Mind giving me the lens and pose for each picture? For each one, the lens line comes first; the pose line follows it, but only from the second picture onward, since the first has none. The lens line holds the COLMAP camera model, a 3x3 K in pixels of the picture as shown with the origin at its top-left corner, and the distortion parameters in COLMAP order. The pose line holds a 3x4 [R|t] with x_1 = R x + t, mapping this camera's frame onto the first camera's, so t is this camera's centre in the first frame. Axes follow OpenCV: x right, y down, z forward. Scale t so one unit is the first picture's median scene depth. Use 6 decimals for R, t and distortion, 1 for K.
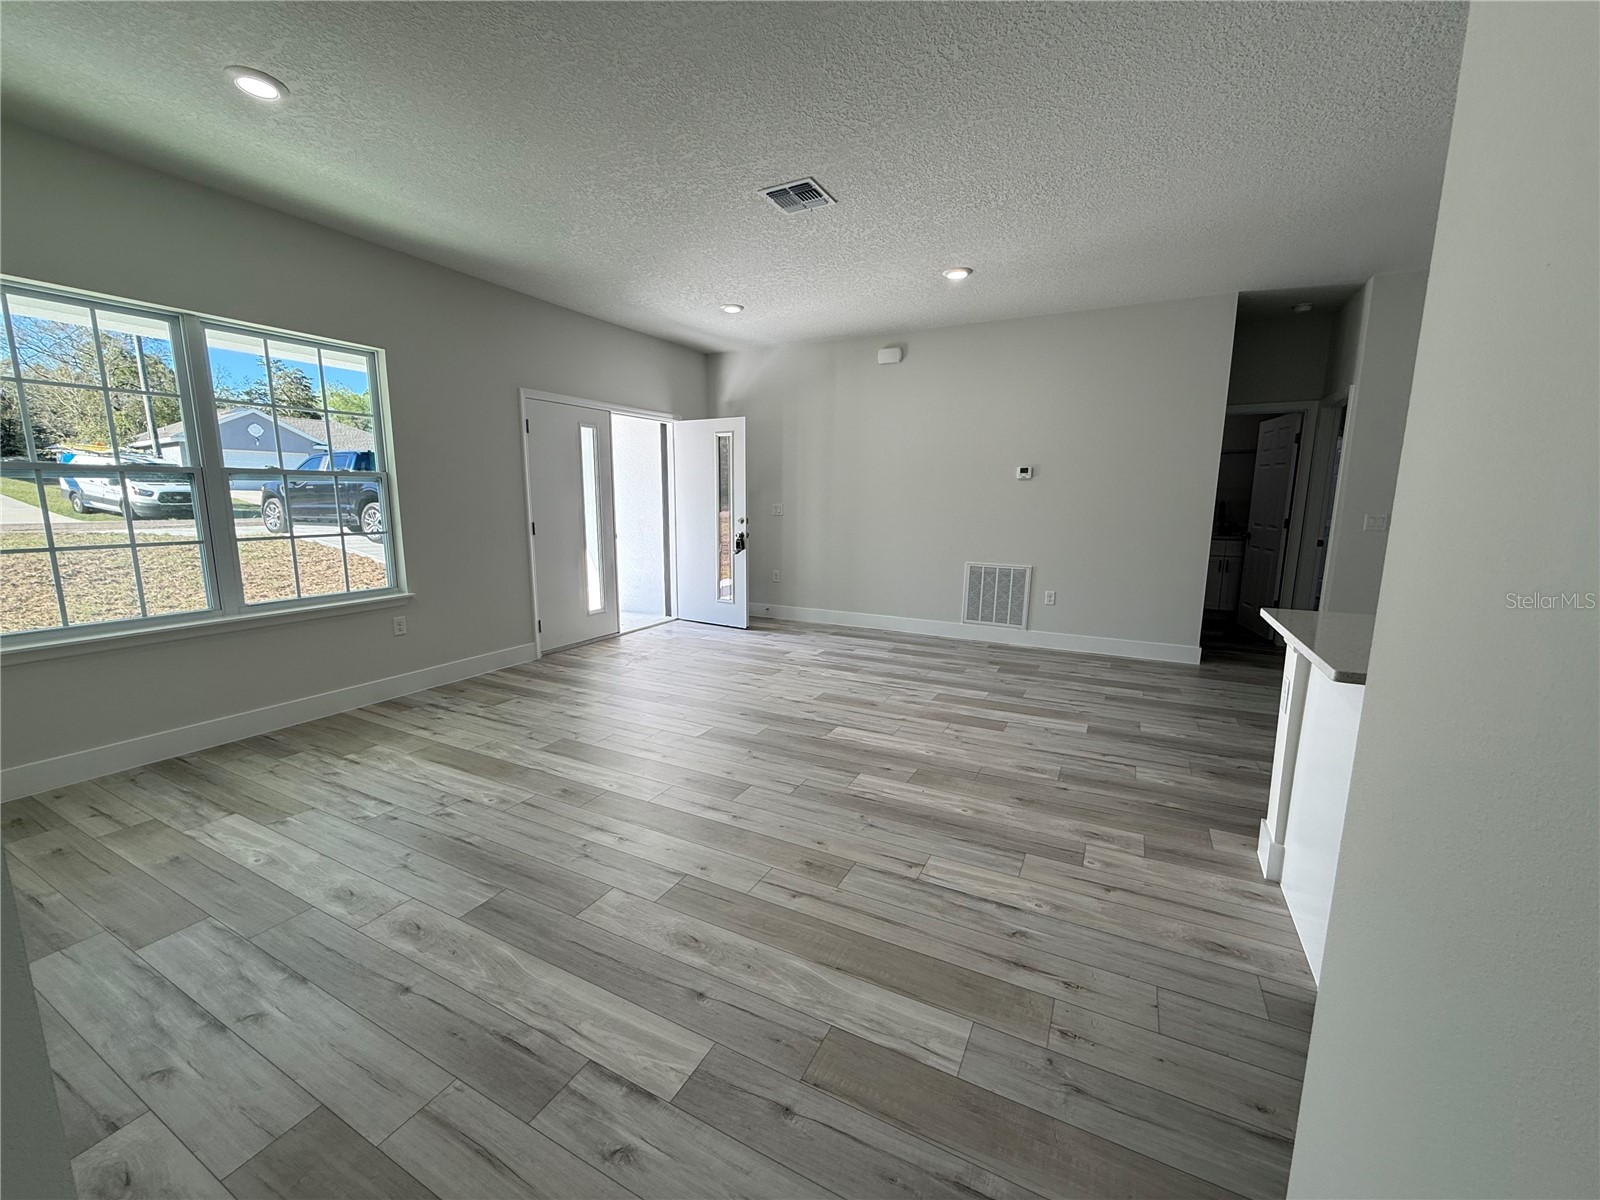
lens RADIAL K [[636.1, 0, 796.3], [0, 636.1, 599.8], [0, 0, 1]] dist [0.000004, 0.000131]
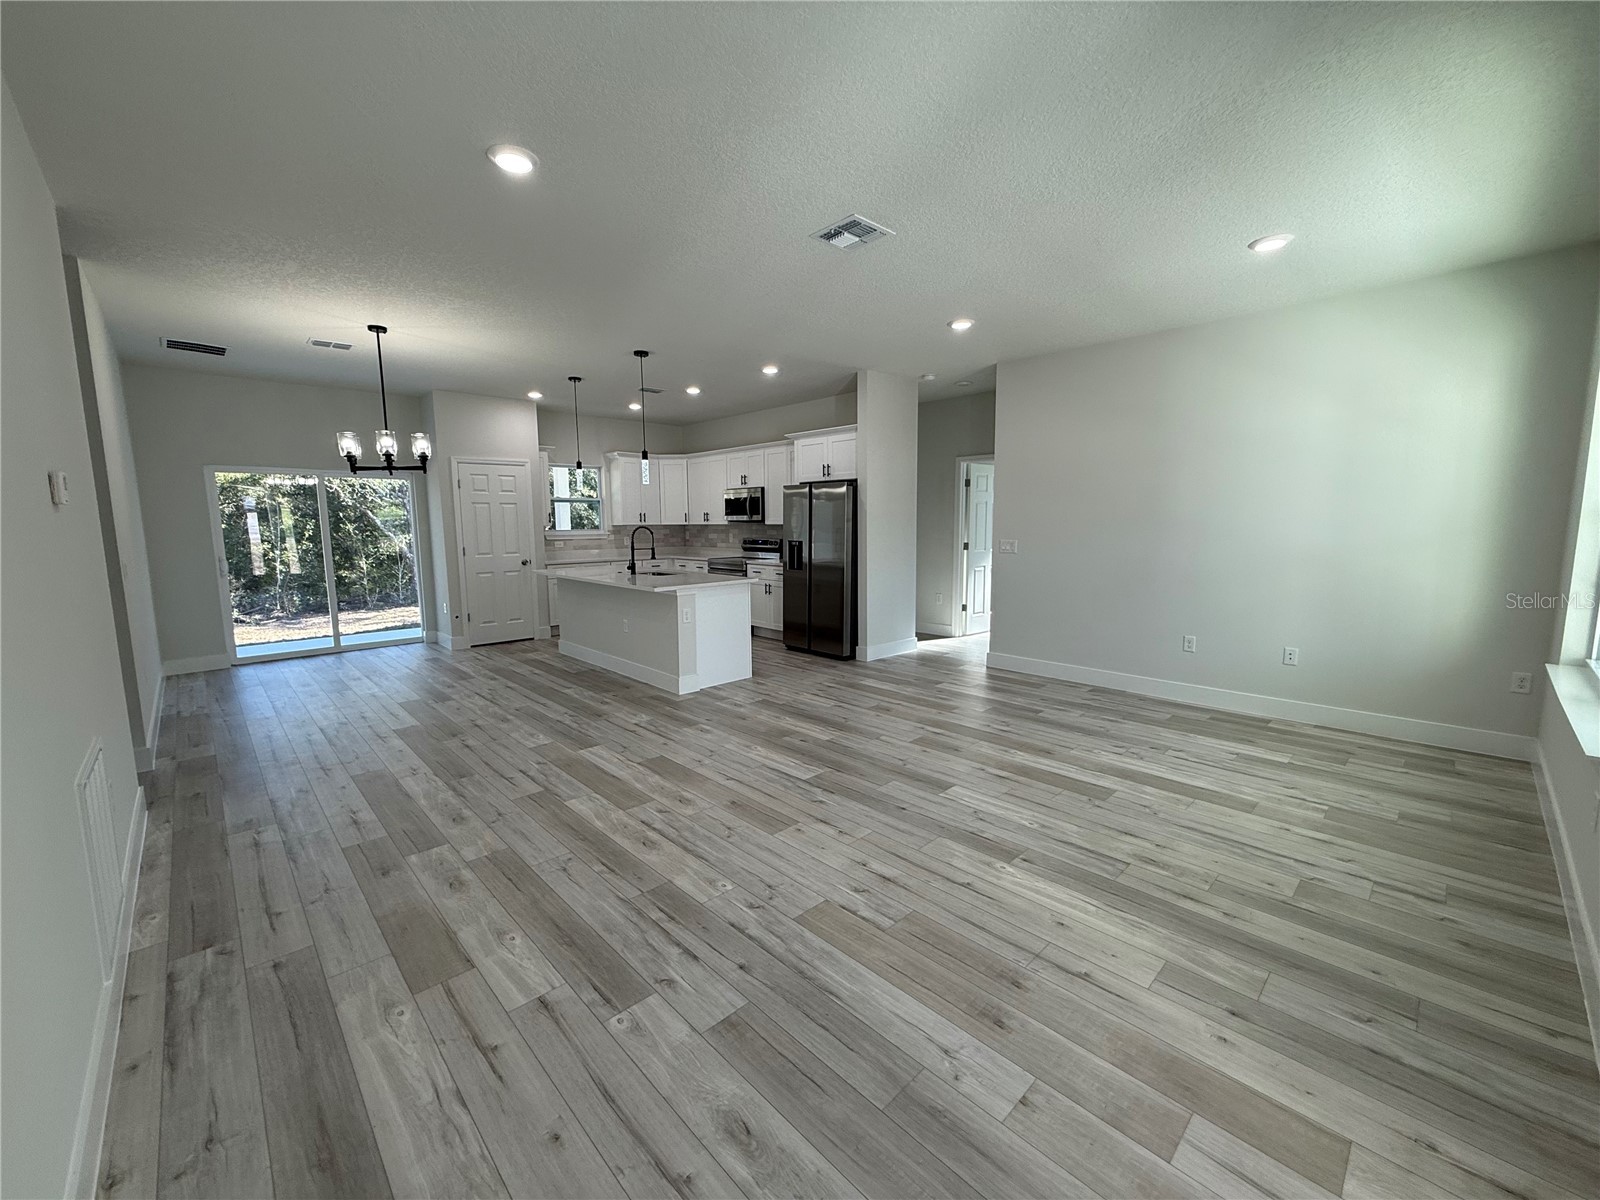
lens RADIAL K [[636.1, 0, 796.3], [0, 636.1, 599.8], [0, 0, 1]] dist [0.000004, 0.000131]
pose [[-0.946597, -0.038505, 0.320113, -0.237340], [0.055165, 0.958861, 0.278464, -0.354988], [-0.317666, 0.281252, -0.905531, 1.975048]]
